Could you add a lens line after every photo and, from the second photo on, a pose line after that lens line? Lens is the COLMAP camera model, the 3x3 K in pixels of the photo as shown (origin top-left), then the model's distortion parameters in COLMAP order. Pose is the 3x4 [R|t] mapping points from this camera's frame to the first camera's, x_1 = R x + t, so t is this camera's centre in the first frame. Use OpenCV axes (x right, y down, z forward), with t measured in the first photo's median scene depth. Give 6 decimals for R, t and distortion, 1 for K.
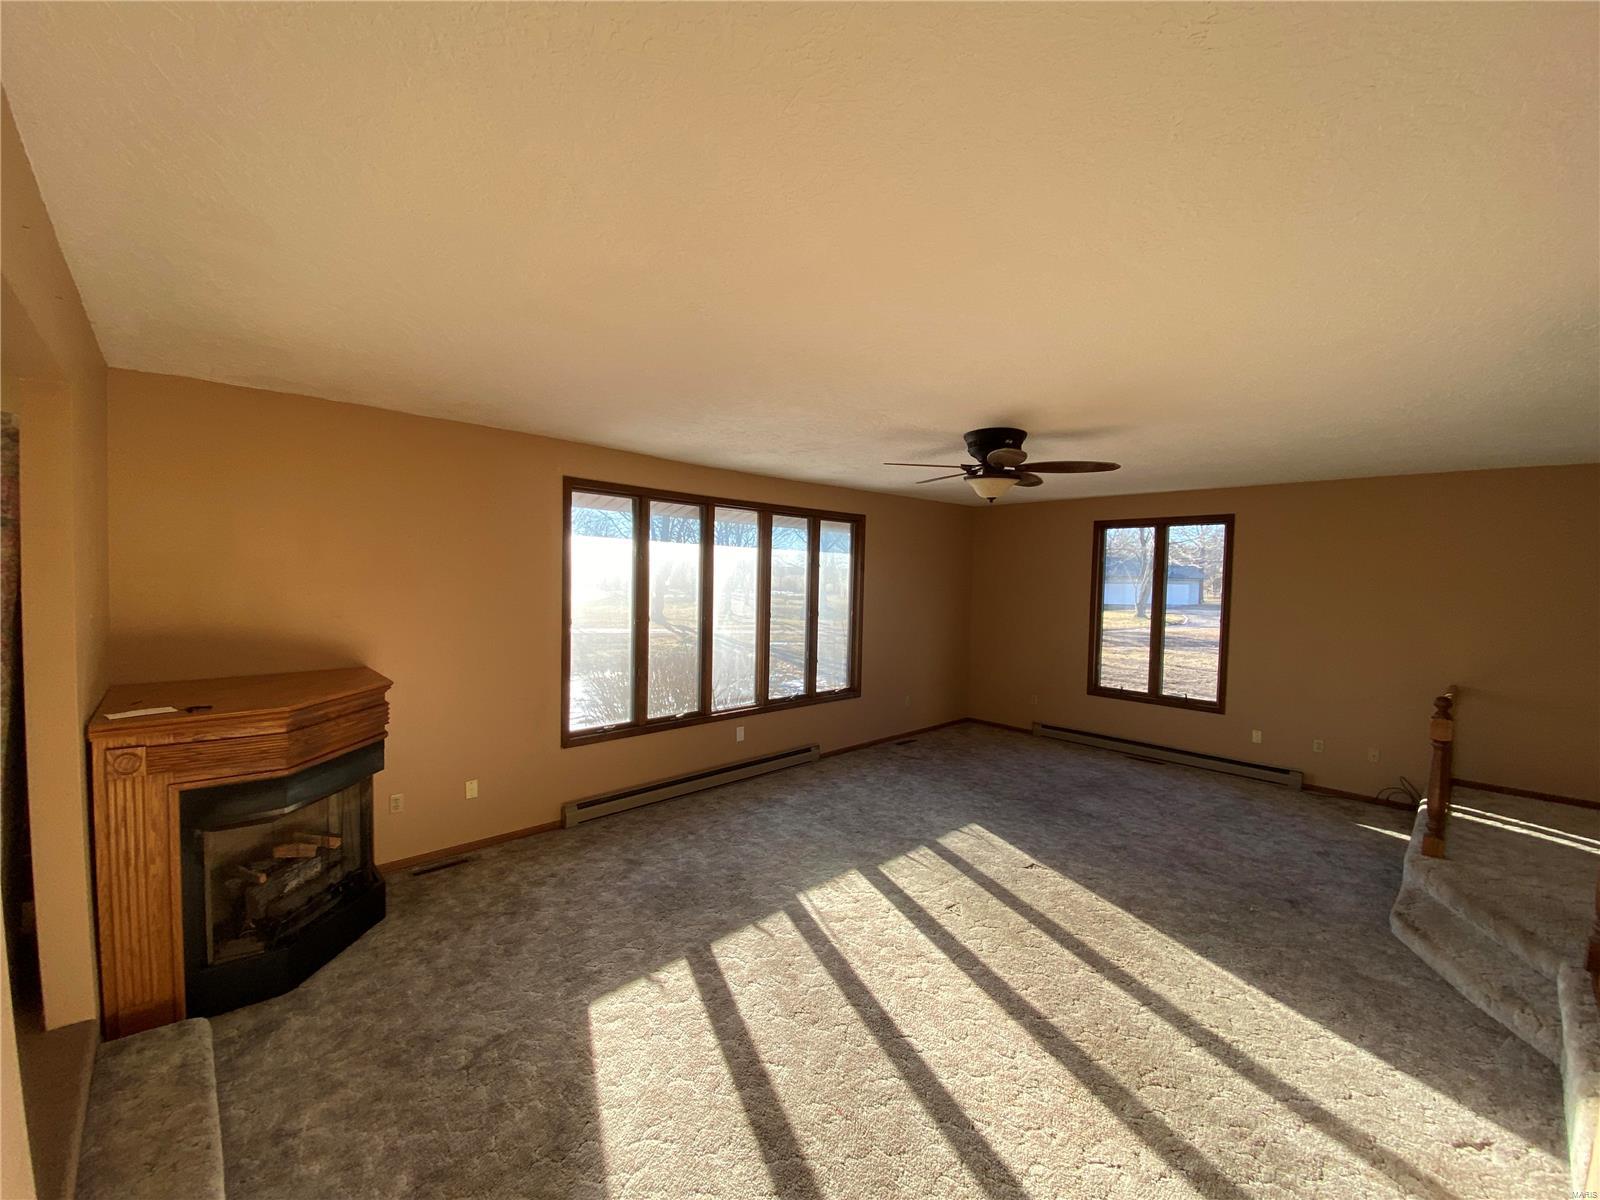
lens RADIAL K [[647.2, 0, 804.2], [0, 647.2, 605.8], [0, 0, 1]] dist [0.033410, -0.027487]
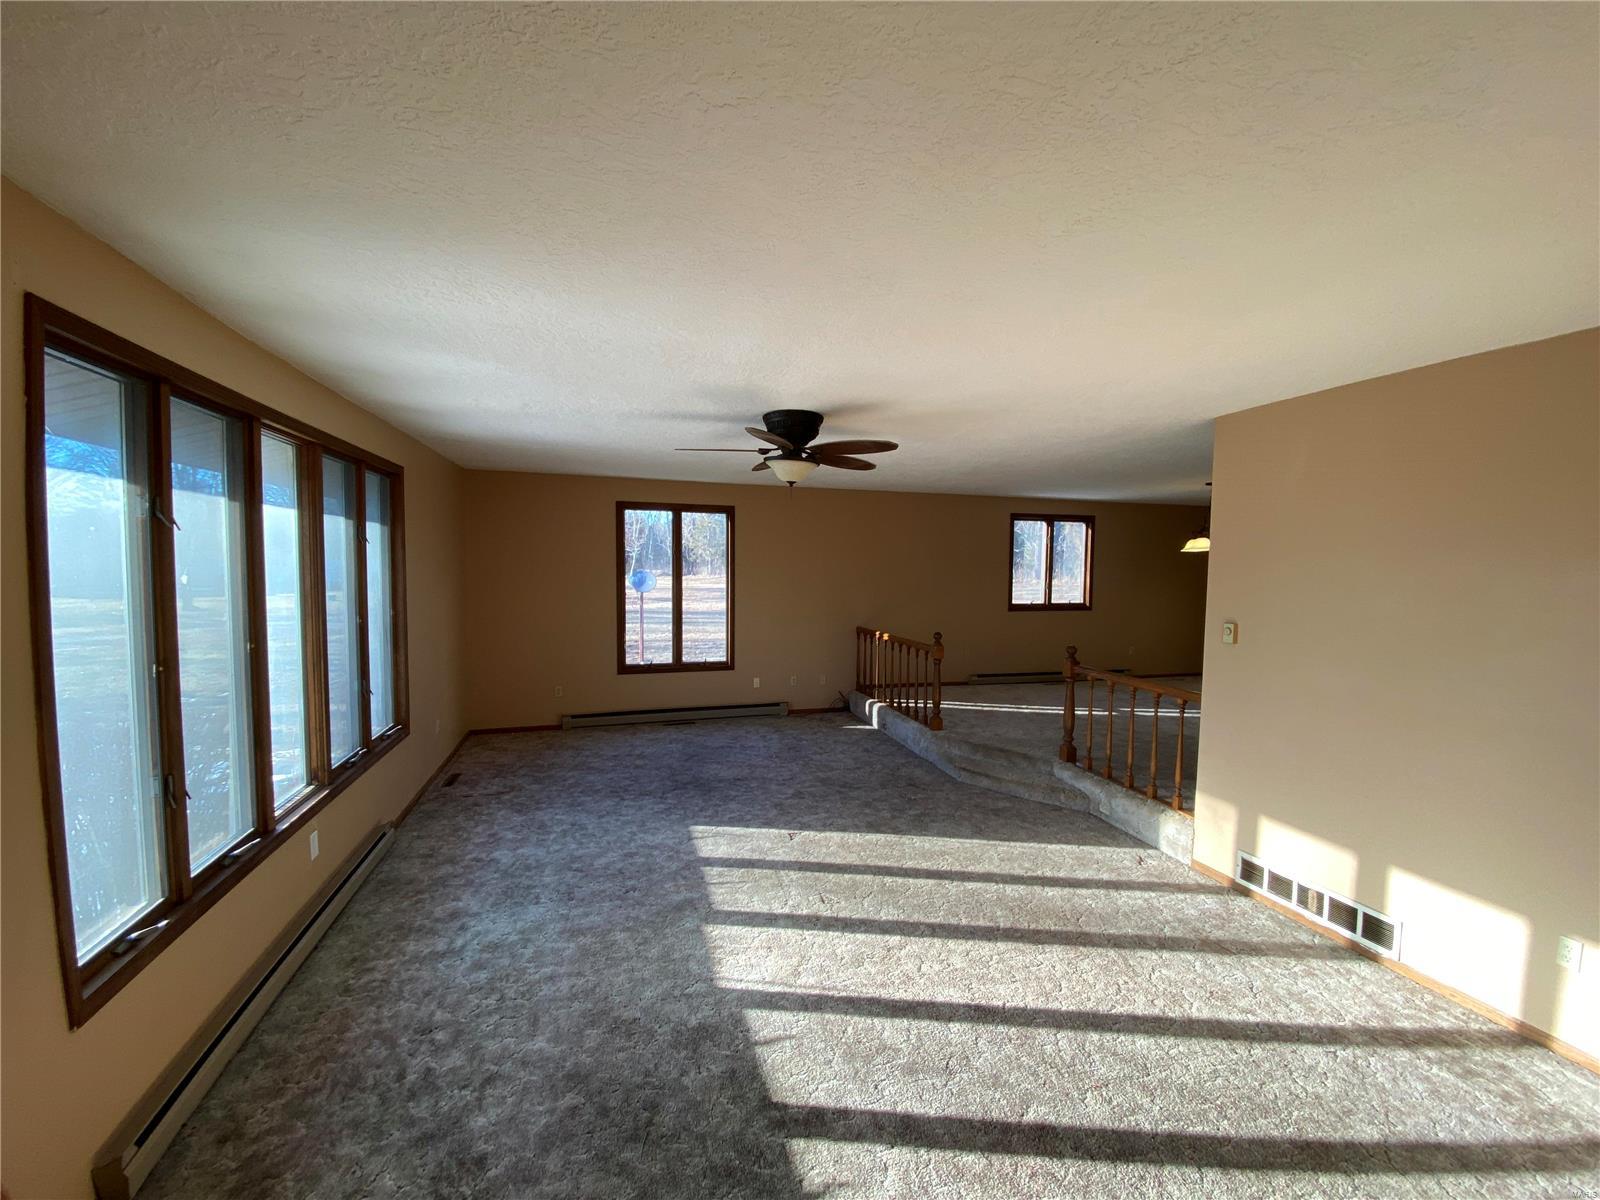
lens RADIAL K [[647.2, 0, 804.2], [0, 647.2, 605.8], [0, 0, 1]] dist [0.033410, -0.027487]
pose [[0.452592, -0.074748, 0.888579, -0.584040], [0.039045, 0.997186, 0.063997, -0.041326], [-0.890863, 0.005730, 0.454237, 0.538119]]
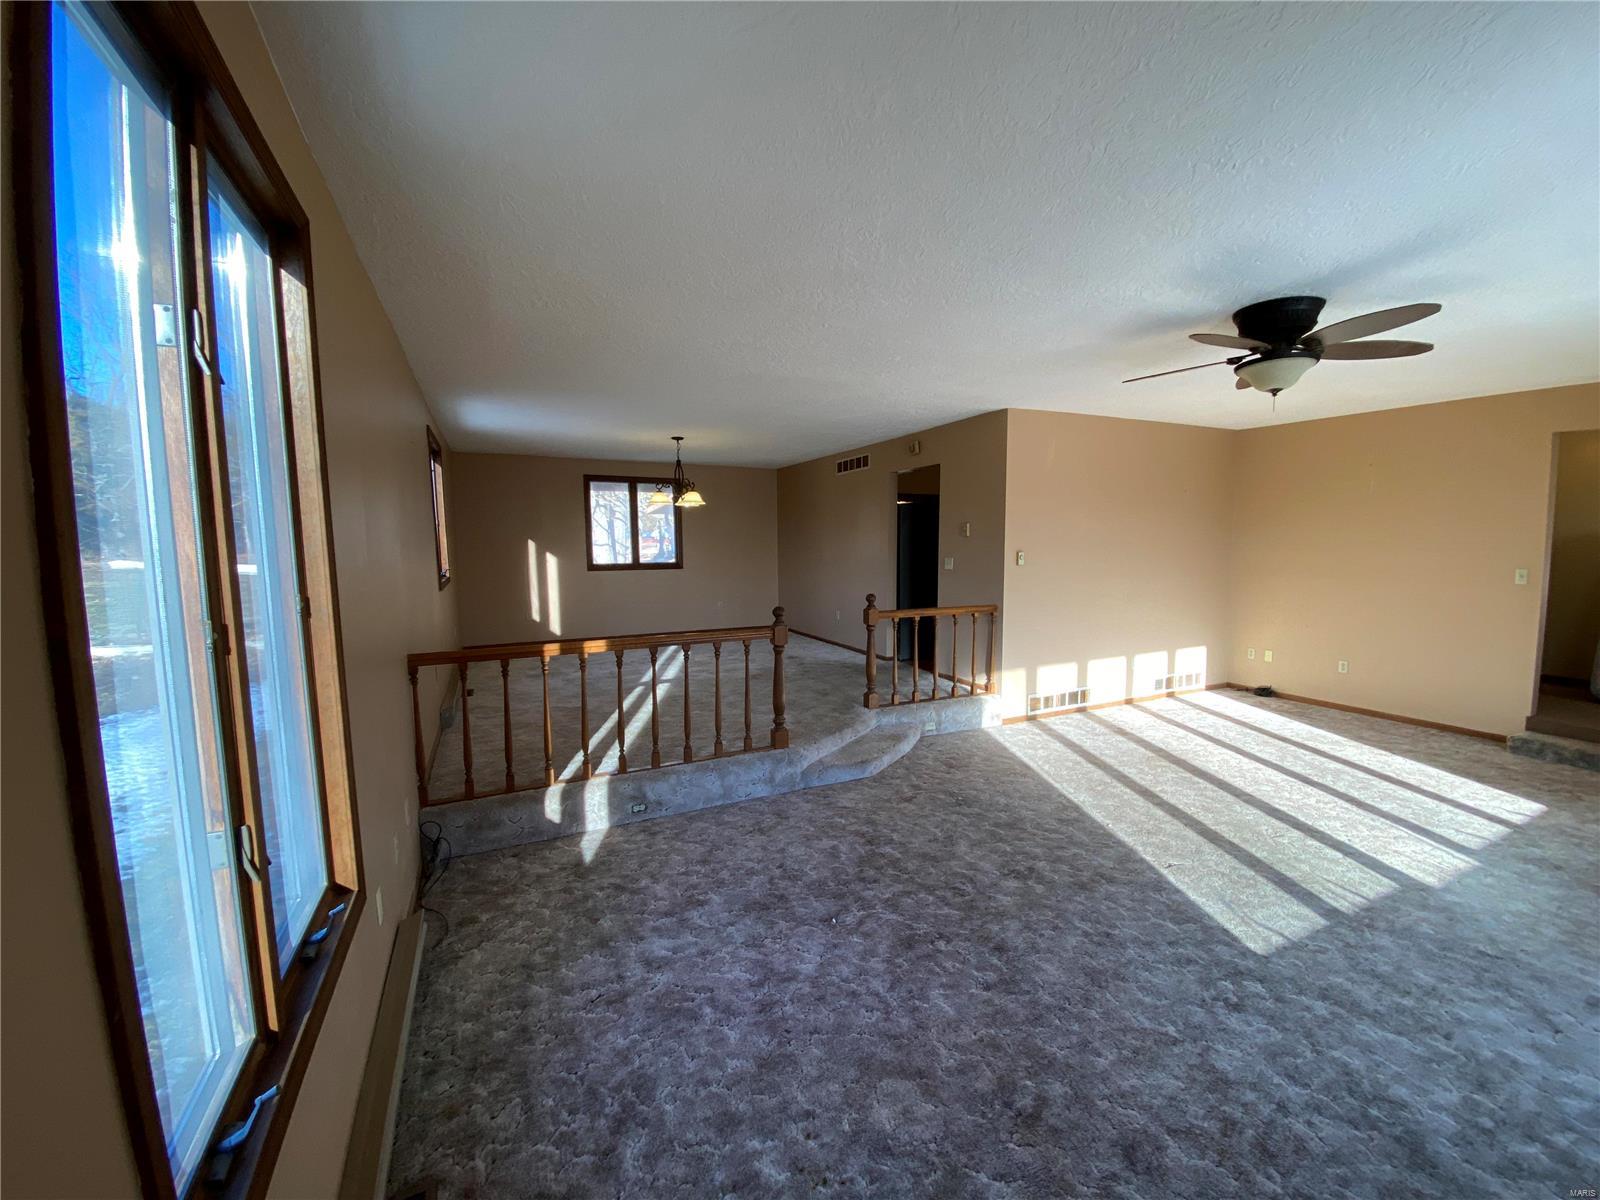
lens RADIAL K [[647.2, 0, 804.2], [0, 647.2, 605.8], [0, 0, 1]] dist [0.033410, -0.027487]
pose [[-0.950272, -0.050224, 0.307344, 0.580508], [-0.003091, 0.988382, 0.151957, -0.029997], [-0.311406, 0.143450, -0.939387, 1.966756]]
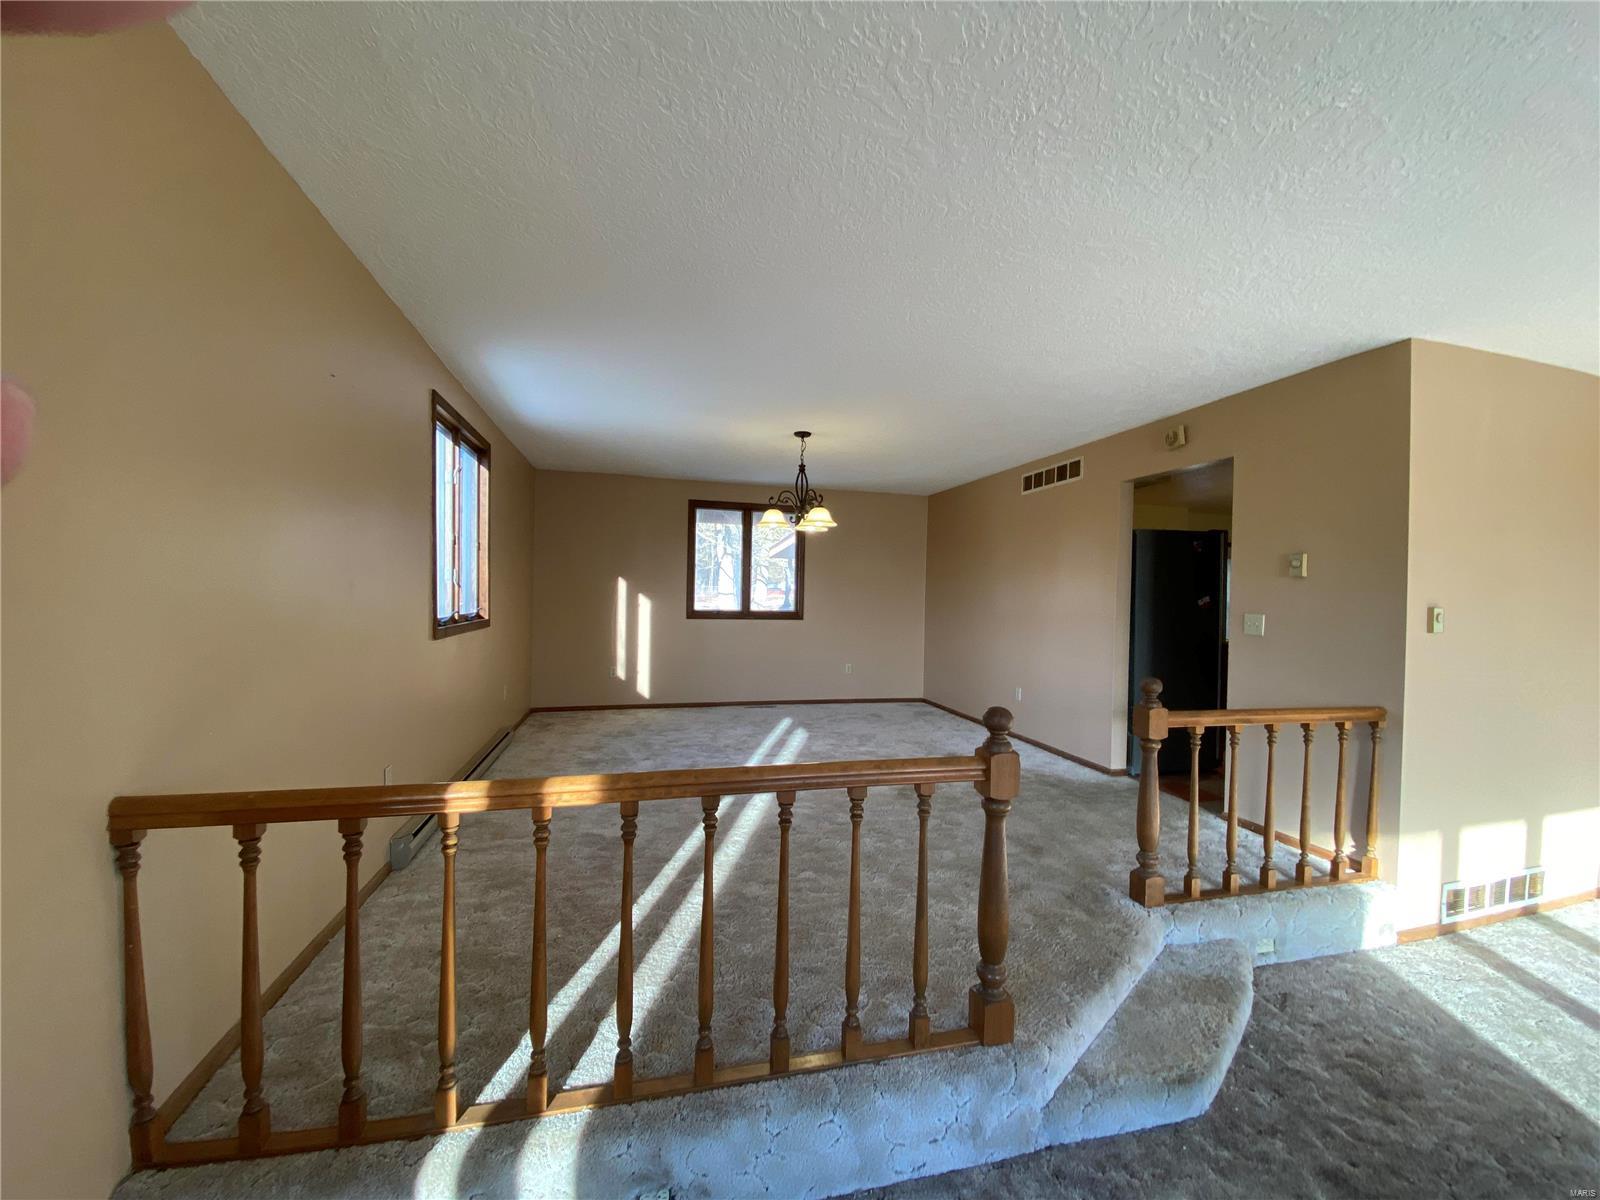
lens RADIAL K [[647.2, 0, 804.2], [0, 647.2, 605.8], [0, 0, 1]] dist [0.033410, -0.027487]
pose [[-0.871961, -0.051108, 0.486901, 0.848068], [-0.019008, 0.997320, 0.070644, 0.029294], [-0.489207, 0.052344, -0.870596, 1.447994]]
